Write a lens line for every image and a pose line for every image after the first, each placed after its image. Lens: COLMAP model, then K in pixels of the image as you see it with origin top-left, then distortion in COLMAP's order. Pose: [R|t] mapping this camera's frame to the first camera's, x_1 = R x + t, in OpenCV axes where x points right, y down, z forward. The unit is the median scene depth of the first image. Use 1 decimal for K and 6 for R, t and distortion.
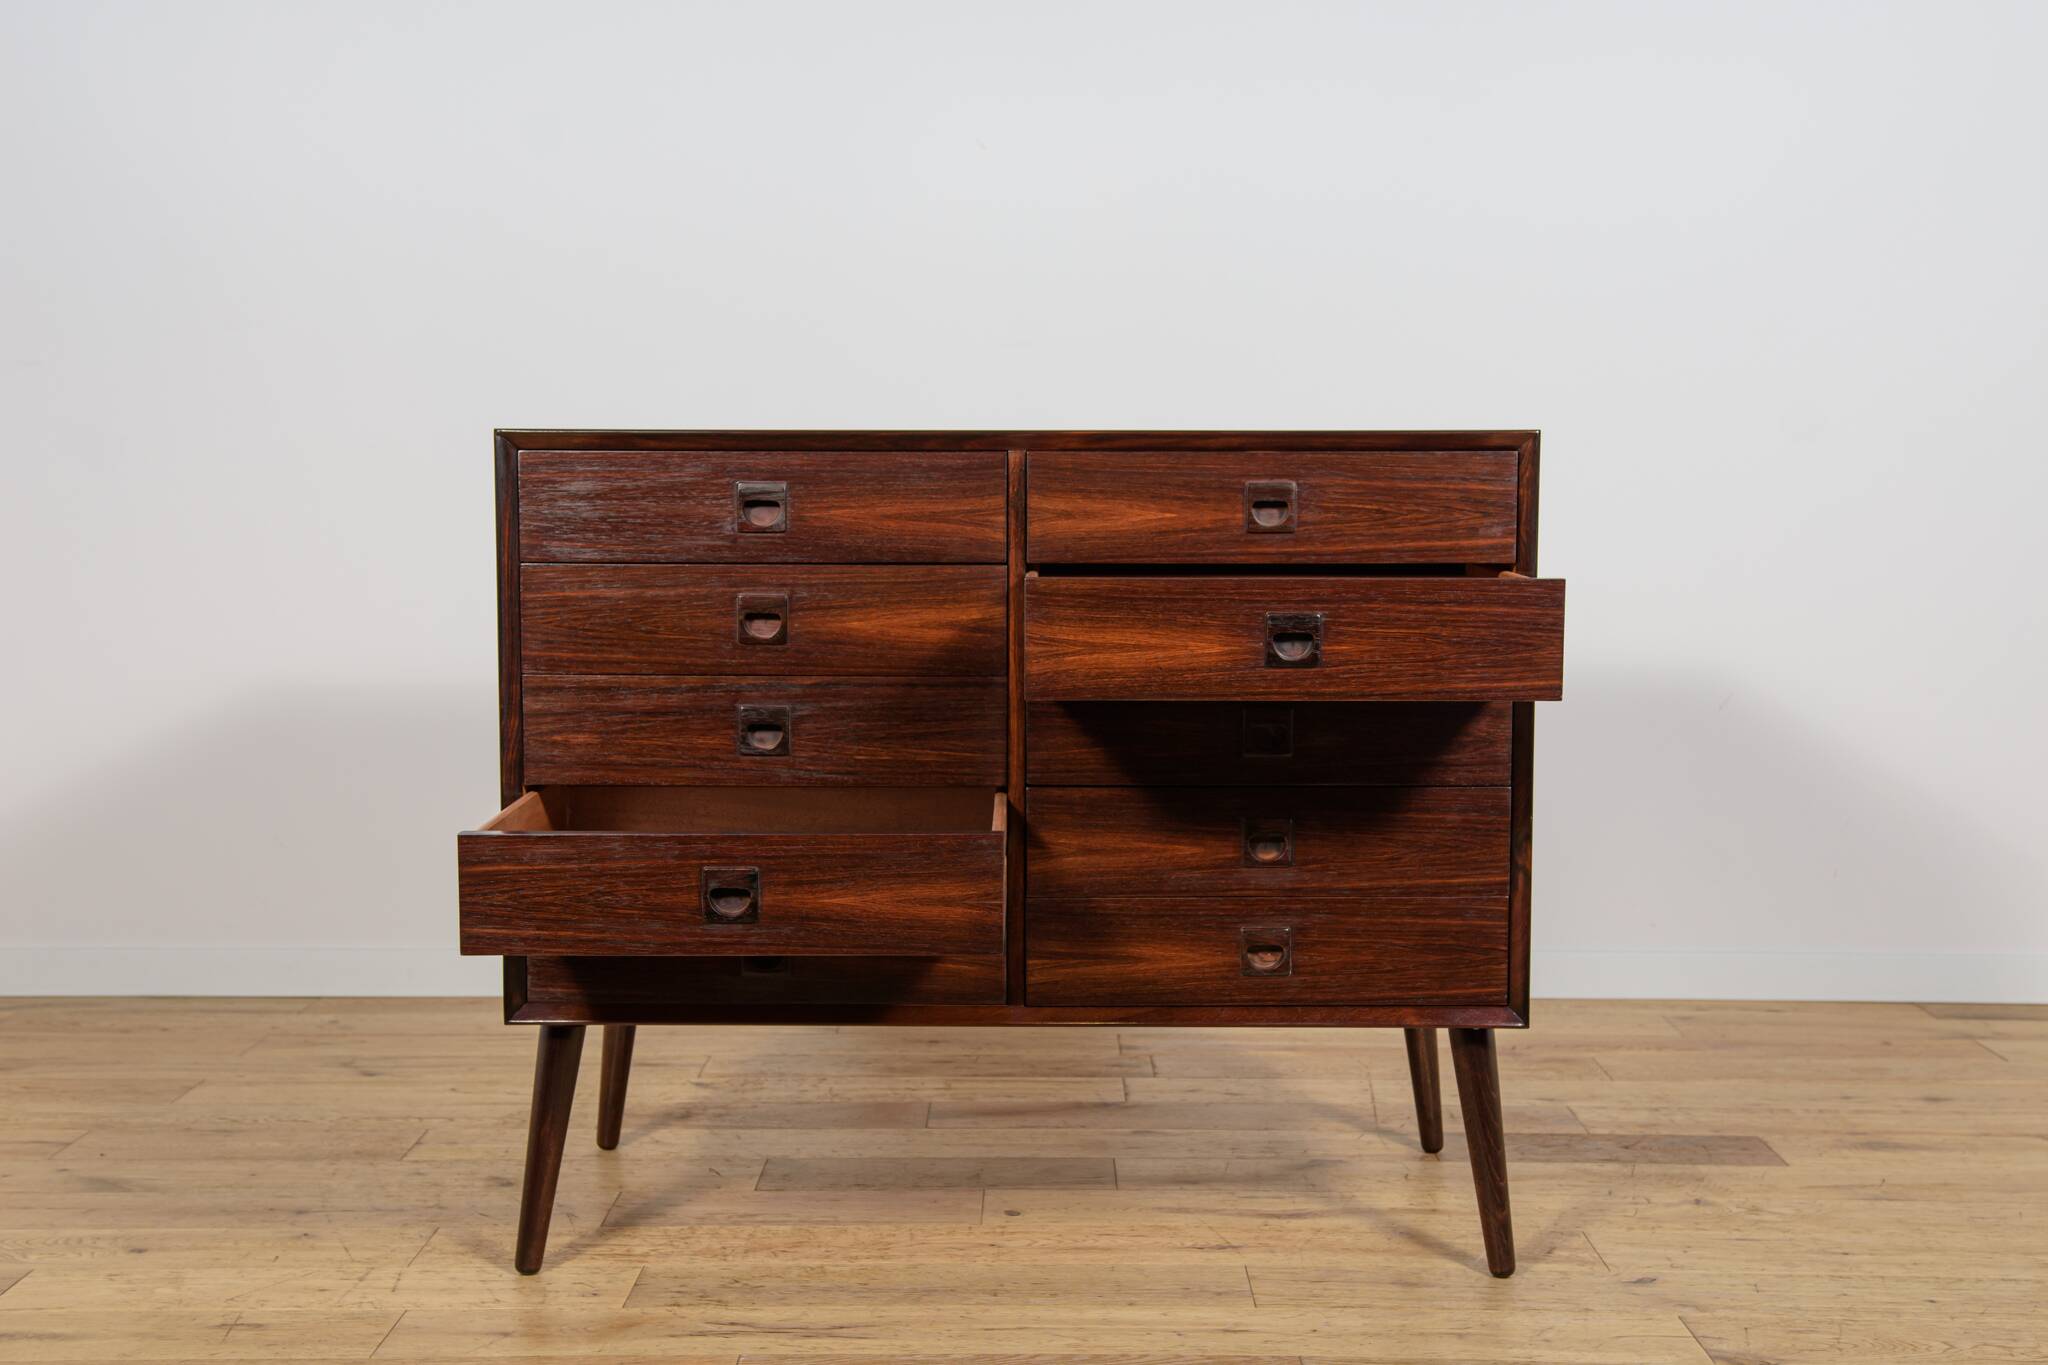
lens RADIAL K [[2444.7, 0, 1034.2], [0, 2444.7, 719.2], [0, 0, 1]] dist [0.059083, 0.060856]
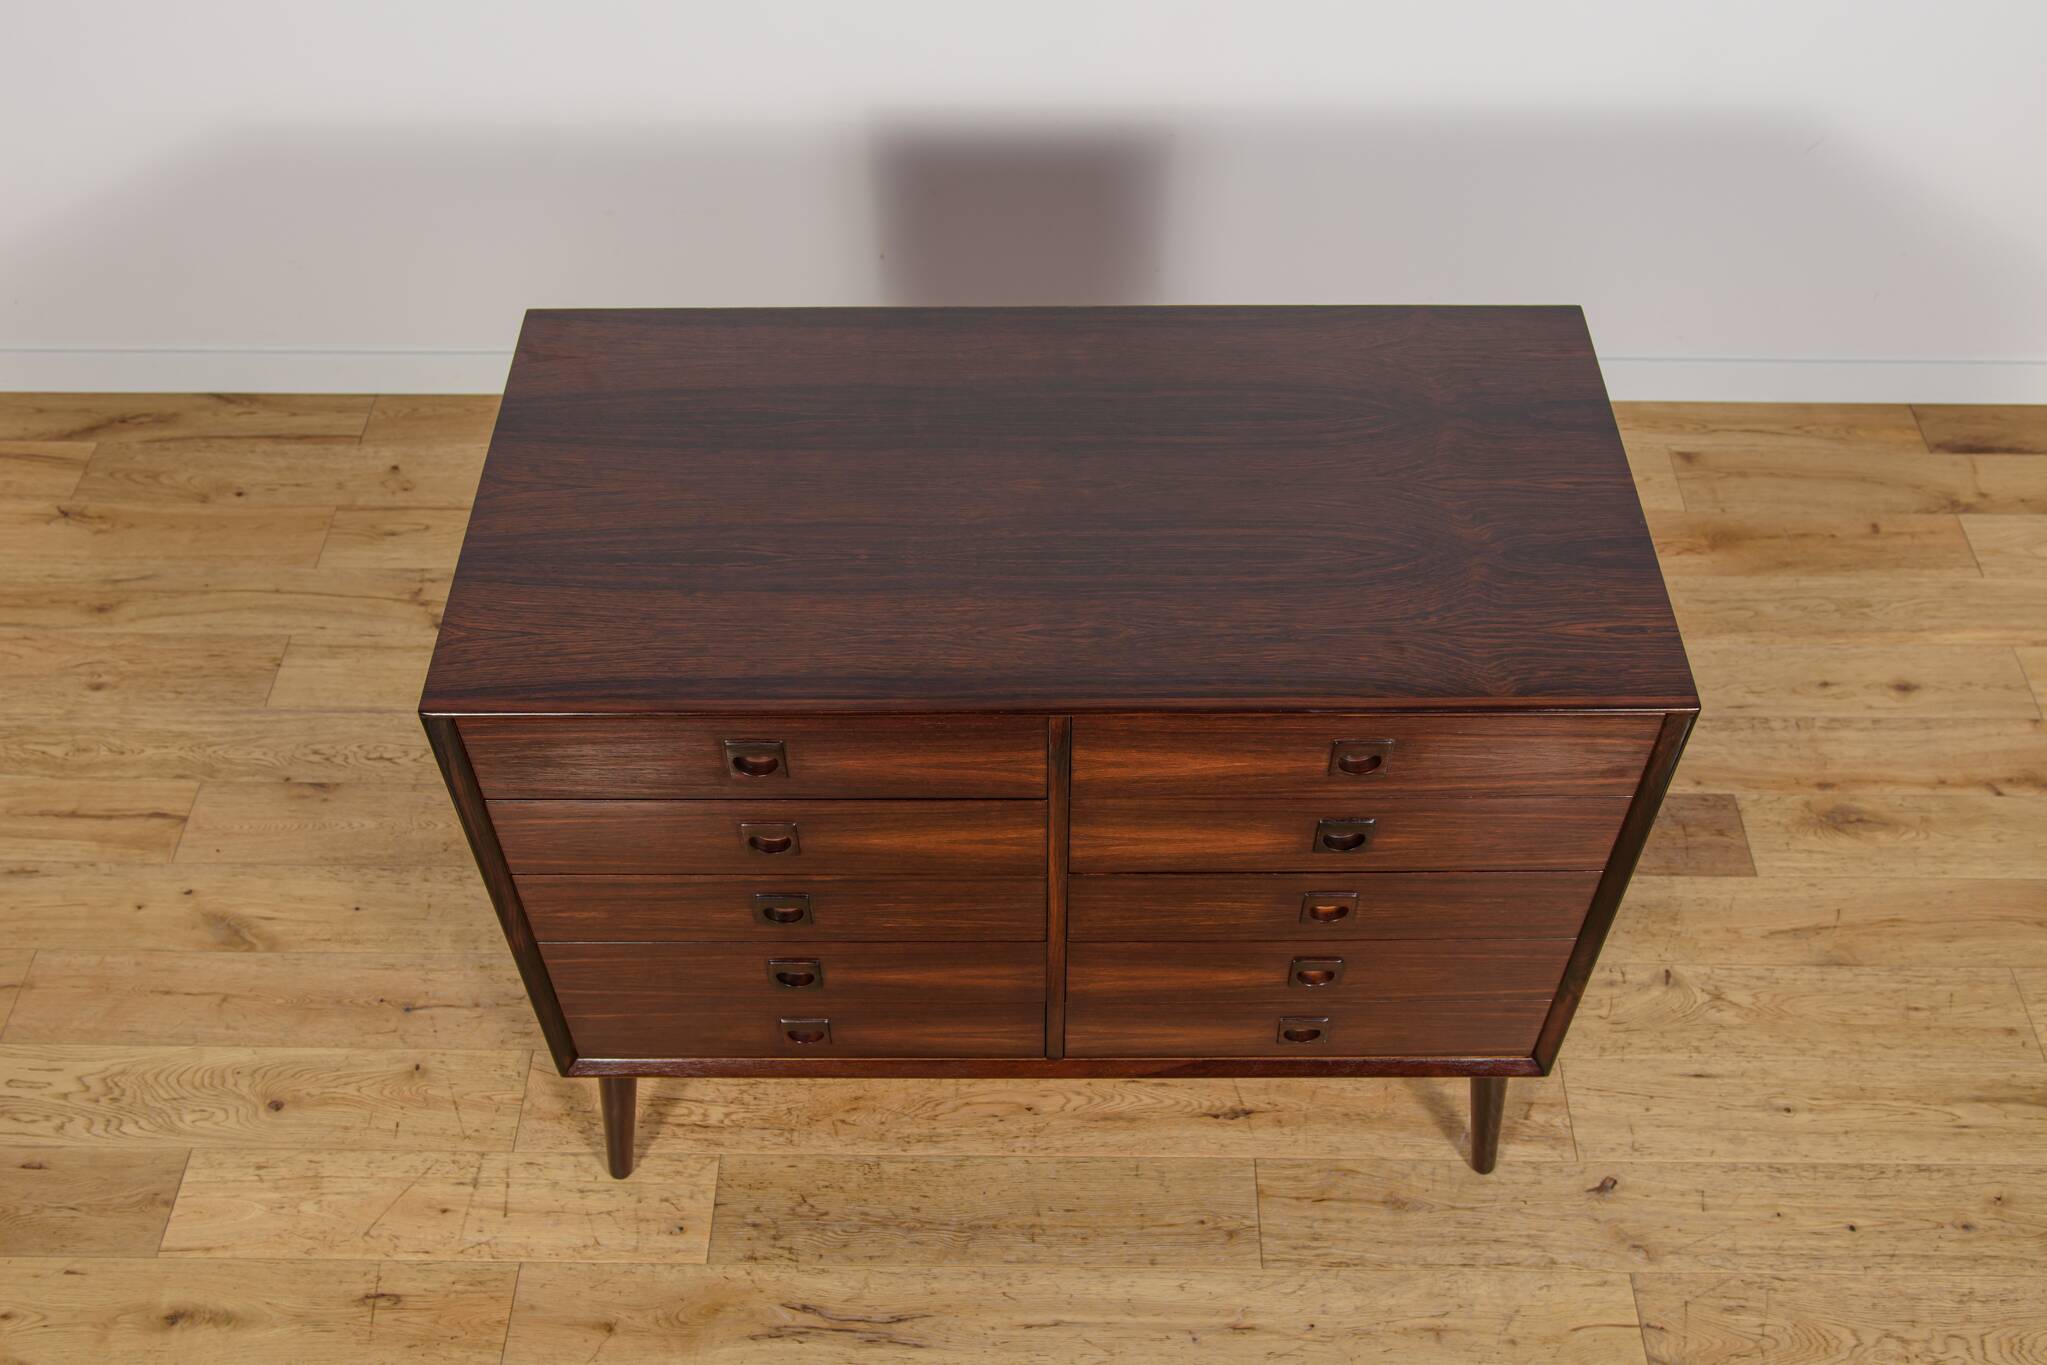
lens RADIAL K [[1896.2, 0, 1031.5], [0, 1896.2, 677.2], [0, 0, 1]] dist [-0.020474, 0.013726]
pose [[0.999955, 0.004175, -0.008538, -0.009578], [0.002822, 0.727436, 0.686170, -0.520781], [0.009075, -0.686163, 0.727391, 0.509200]]
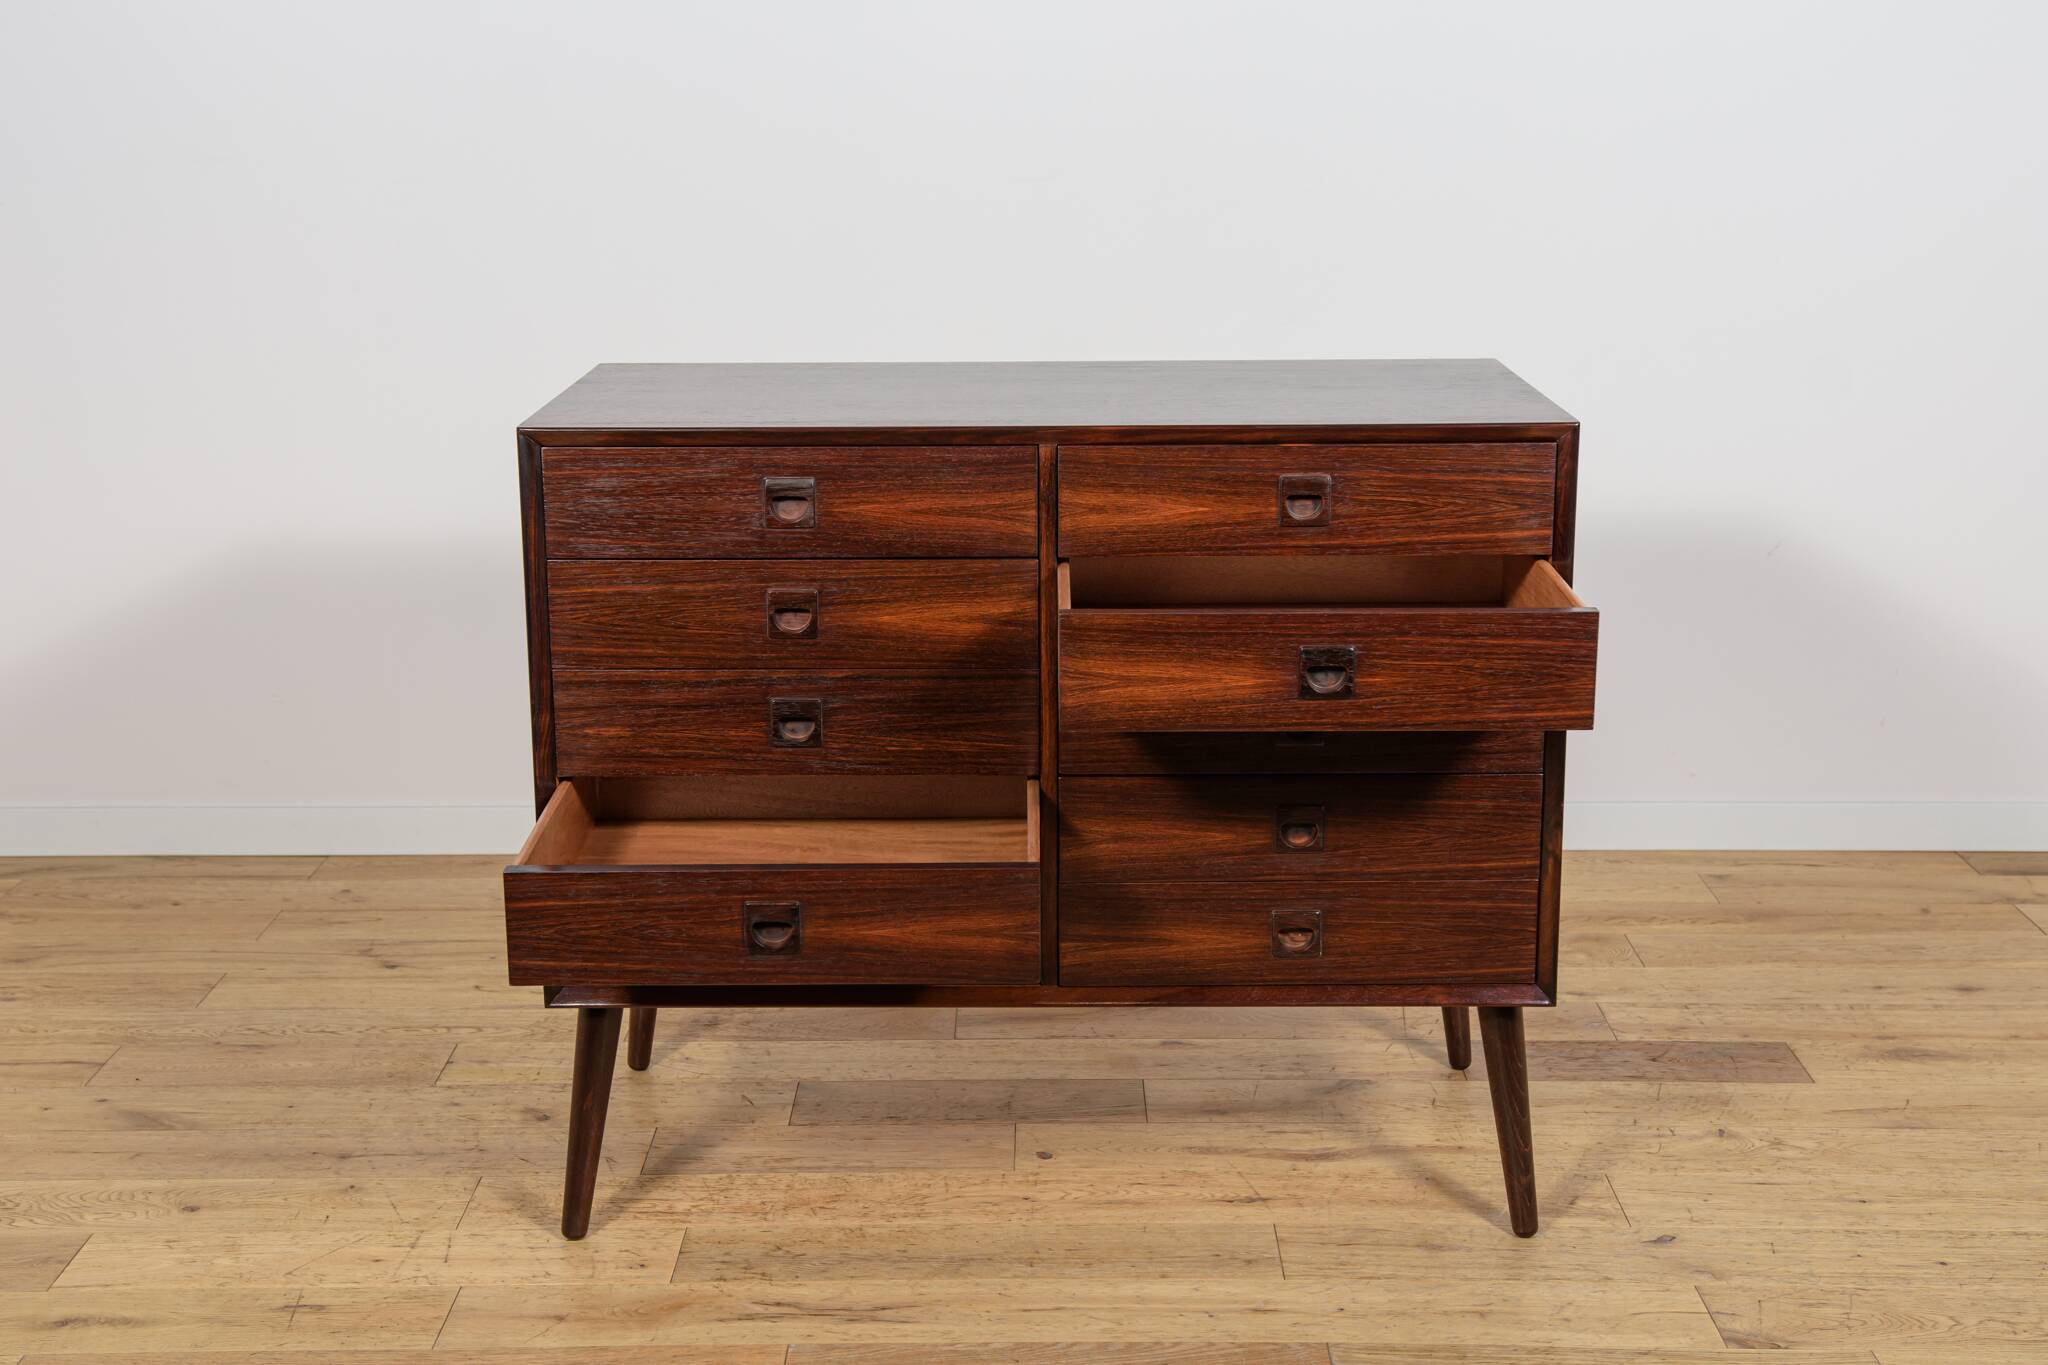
lens RADIAL K [[2673.6, 0, 1034.5], [0, 2673.6, 689.7], [0, 0, 1]] dist [0.083975, 0.022276]
pose [[0.999979, -0.006211, -0.001633, -0.010474], [0.006380, 0.989823, 0.142163, -0.154253], [0.000733, -0.142171, 0.989842, -0.075186]]
